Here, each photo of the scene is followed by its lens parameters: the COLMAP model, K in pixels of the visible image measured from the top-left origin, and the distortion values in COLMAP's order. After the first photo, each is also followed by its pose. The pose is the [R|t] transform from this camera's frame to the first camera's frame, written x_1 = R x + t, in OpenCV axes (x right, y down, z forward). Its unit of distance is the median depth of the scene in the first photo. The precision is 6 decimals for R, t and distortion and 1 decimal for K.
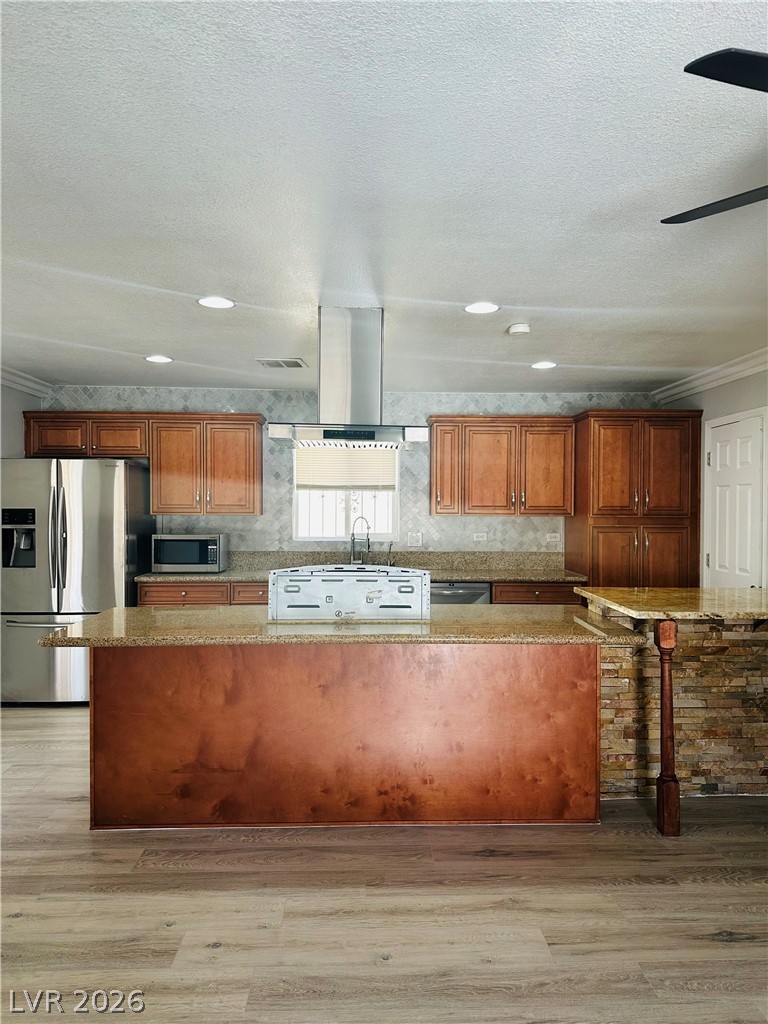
lens RADIAL K [[719.3, 0, 386.6], [0, 719.3, 517.1], [0, 0, 1]] dist [0.096962, -0.153596]
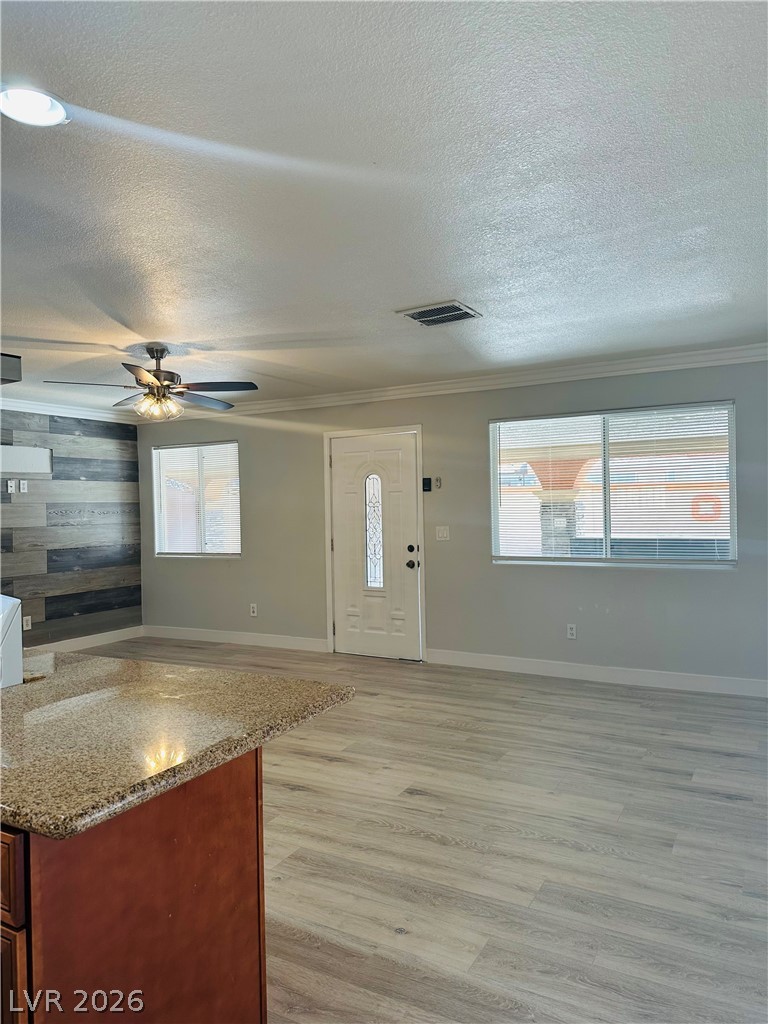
lens RADIAL K [[712.6, 0, 386.9], [0, 712.6, 514.2], [0, 0, 1]] dist [0.159143, -0.302952]
pose [[-0.859815, 0.006461, 0.510565, -0.682516], [0.027488, 0.999056, 0.033648, -0.009662], [-0.509865, 0.042965, -0.859181, 1.254152]]
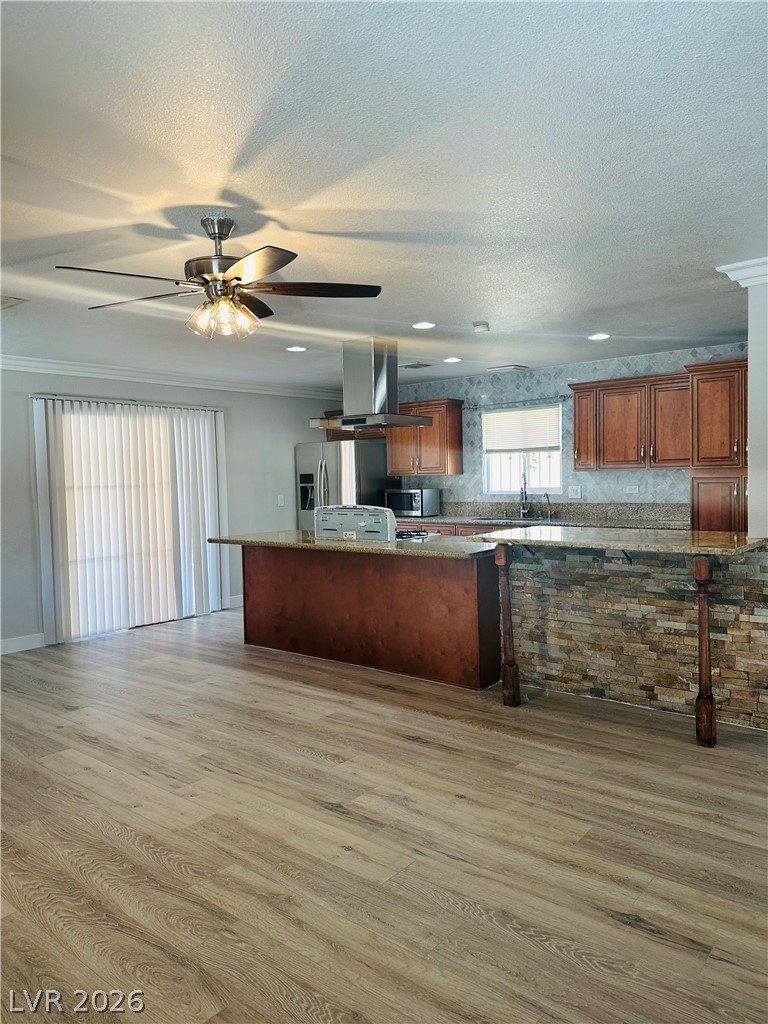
lens RADIAL K [[711.9, 0, 377.7], [0, 711.9, 506.3], [0, 0, 1]] dist [0.141815, -0.258843]
pose [[0.744602, 0.006781, -0.667474, 0.964979], [0.017352, 0.999414, 0.029510, 0.023421], [0.667283, -0.033556, 0.744048, -0.119104]]
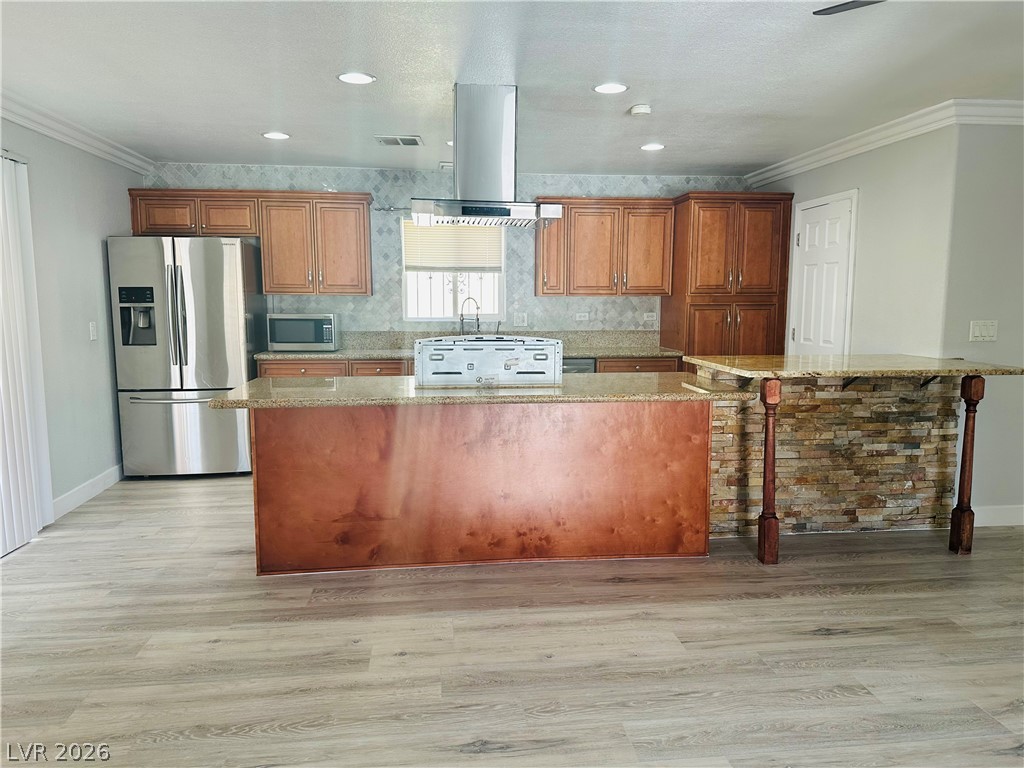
lens RADIAL K [[717.1, 0, 511.3], [0, 717.1, 386.1], [0, 0, 1]] dist [0.137343, -0.257385]
pose [[0.996866, -0.012339, 0.078143, -0.095901], [0.003863, 0.994175, 0.107708, 0.025263], [-0.079017, -0.107069, 0.991107, -0.077601]]
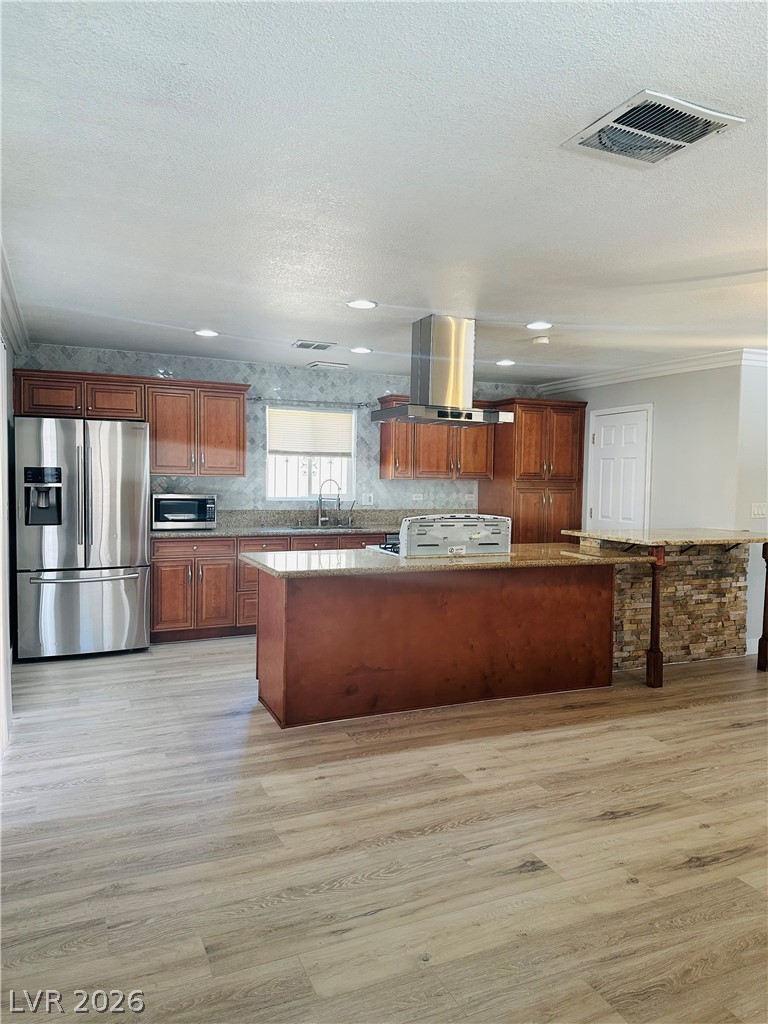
lens RADIAL K [[716.0, 0, 385.5], [0, 716.0, 511.3], [0, 0, 1]] dist [0.113119, -0.191474]
pose [[0.927818, -0.007533, 0.372957, -0.622611], [-0.006141, 0.999352, 0.035462, 0.015002], [-0.372982, -0.035193, 0.927171, -0.165317]]
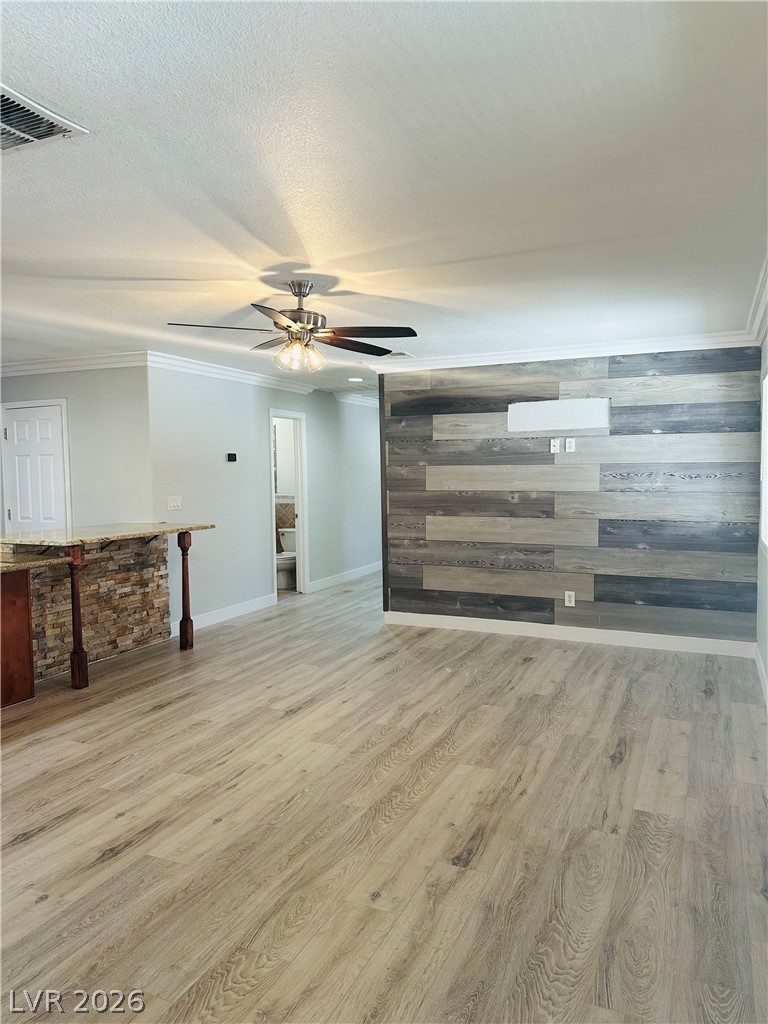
lens RADIAL K [[712.6, 0, 386.9], [0, 712.6, 514.2], [0, 0, 1]] dist [0.159143, -0.302952]
pose [[0.438321, -0.063371, 0.896582, -0.586996], [0.028746, 0.997990, 0.056485, 0.008379], [-0.898359, 0.001014, 0.439262, -0.202143]]
